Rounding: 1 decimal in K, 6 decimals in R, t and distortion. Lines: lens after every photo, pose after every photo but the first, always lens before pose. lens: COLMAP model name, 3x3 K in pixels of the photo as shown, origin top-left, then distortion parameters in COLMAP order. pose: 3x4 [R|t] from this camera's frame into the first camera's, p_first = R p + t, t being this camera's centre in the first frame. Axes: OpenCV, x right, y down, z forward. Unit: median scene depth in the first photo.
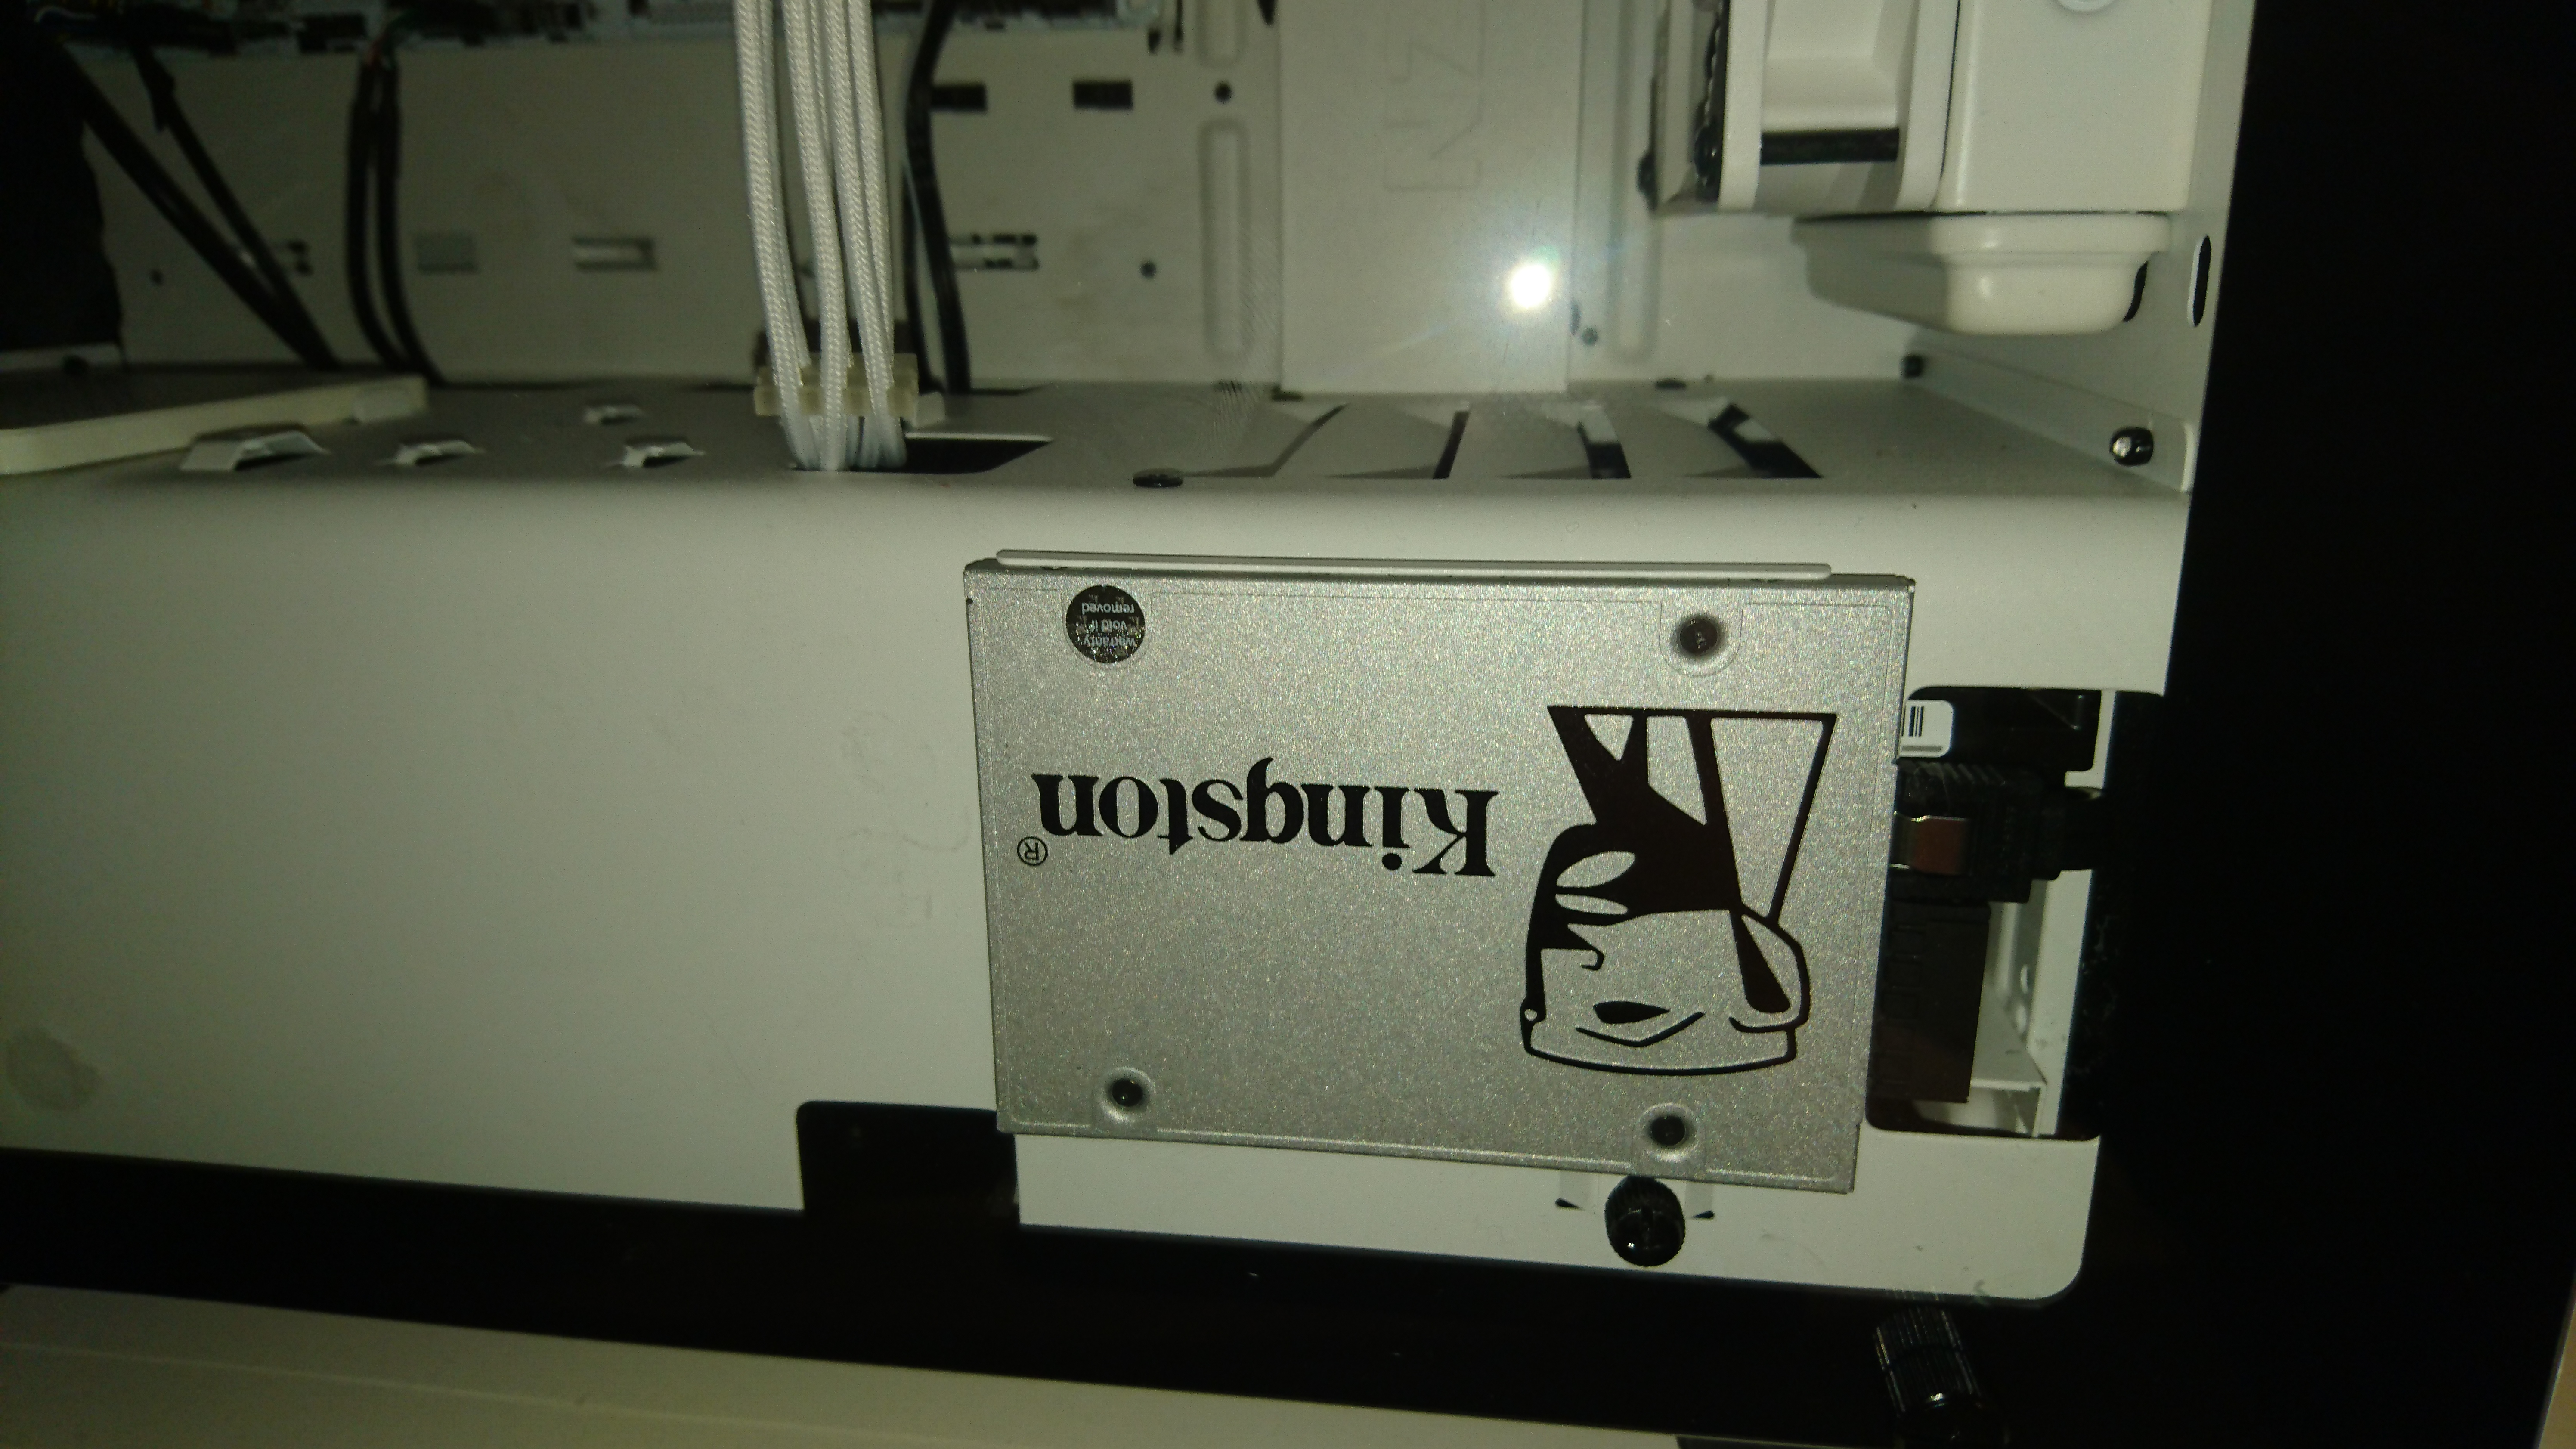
lens RADIAL K [[1725.7, 0, 1275.8], [0, 1725.7, 718.5], [0, 0, 1]] dist [0.005621, 0.000938]
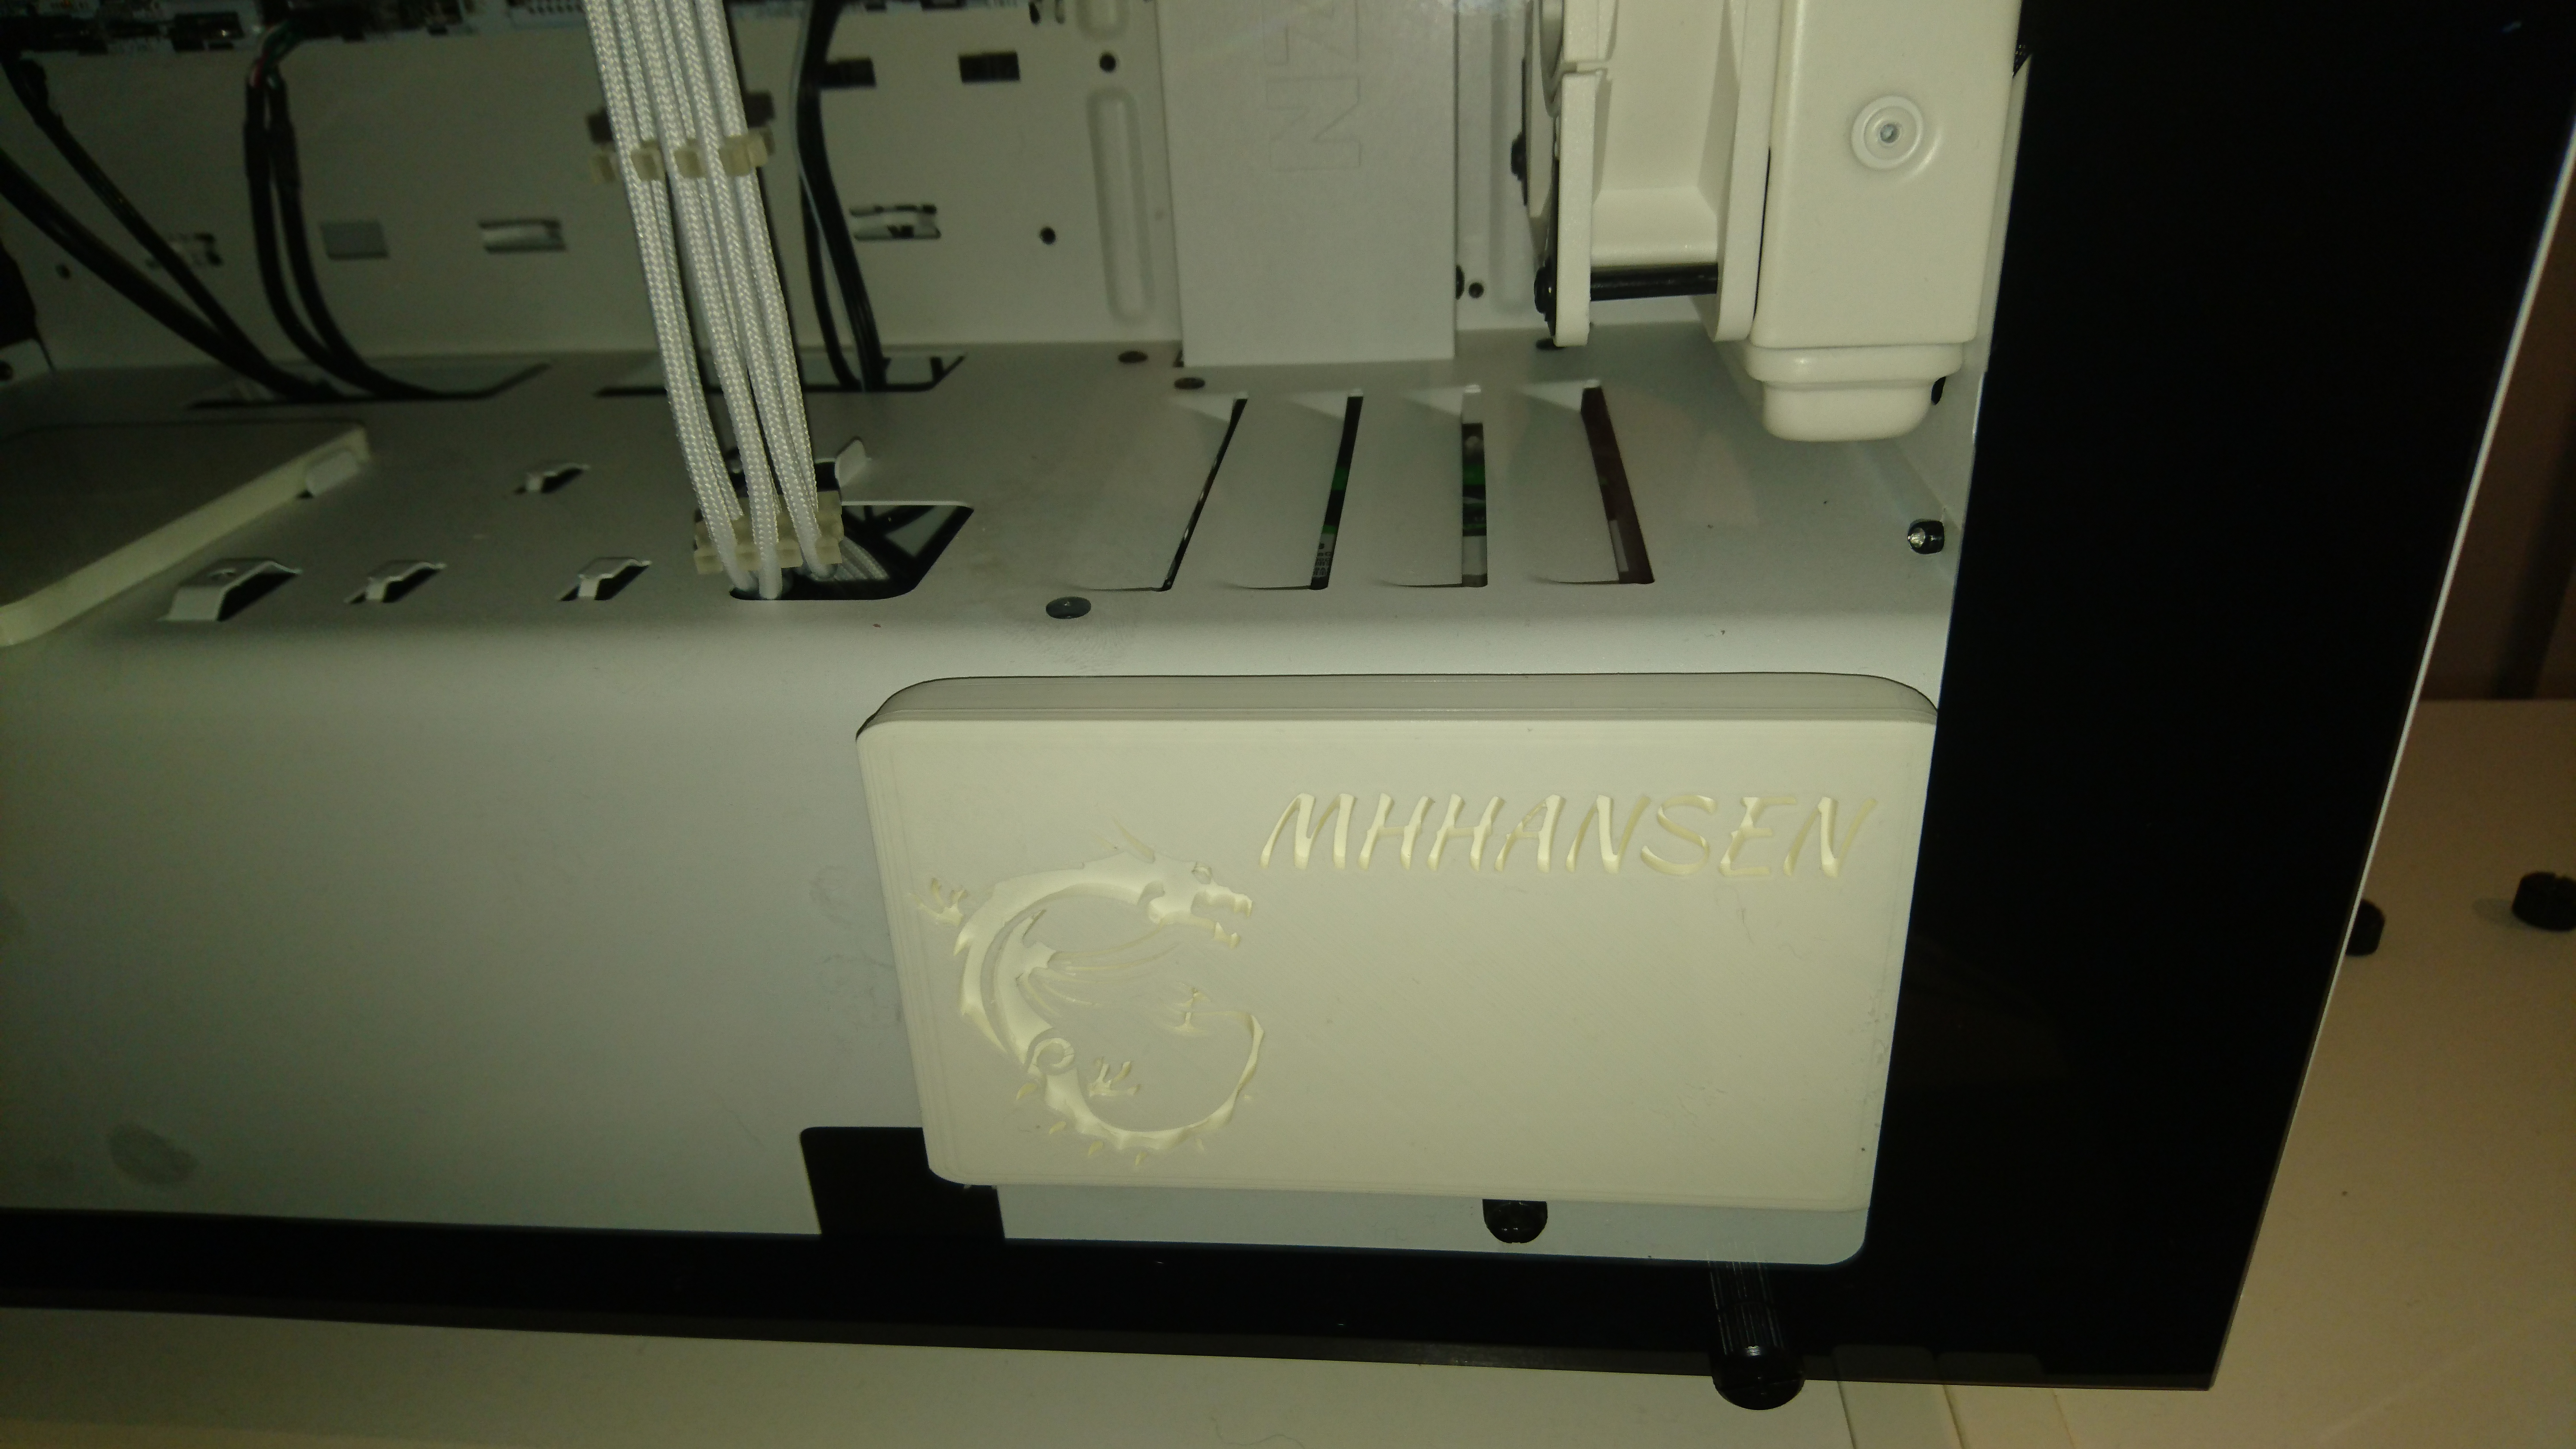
lens RADIAL K [[1725.7, 0, 1275.8], [0, 1725.7, 718.5], [0, 0, 1]] dist [0.005621, 0.000938]
pose [[0.997979, -0.059963, 0.021022, 0.023758], [0.055265, 0.982382, 0.178527, -0.159346], [-0.031357, -0.177005, 0.983710, -0.071490]]
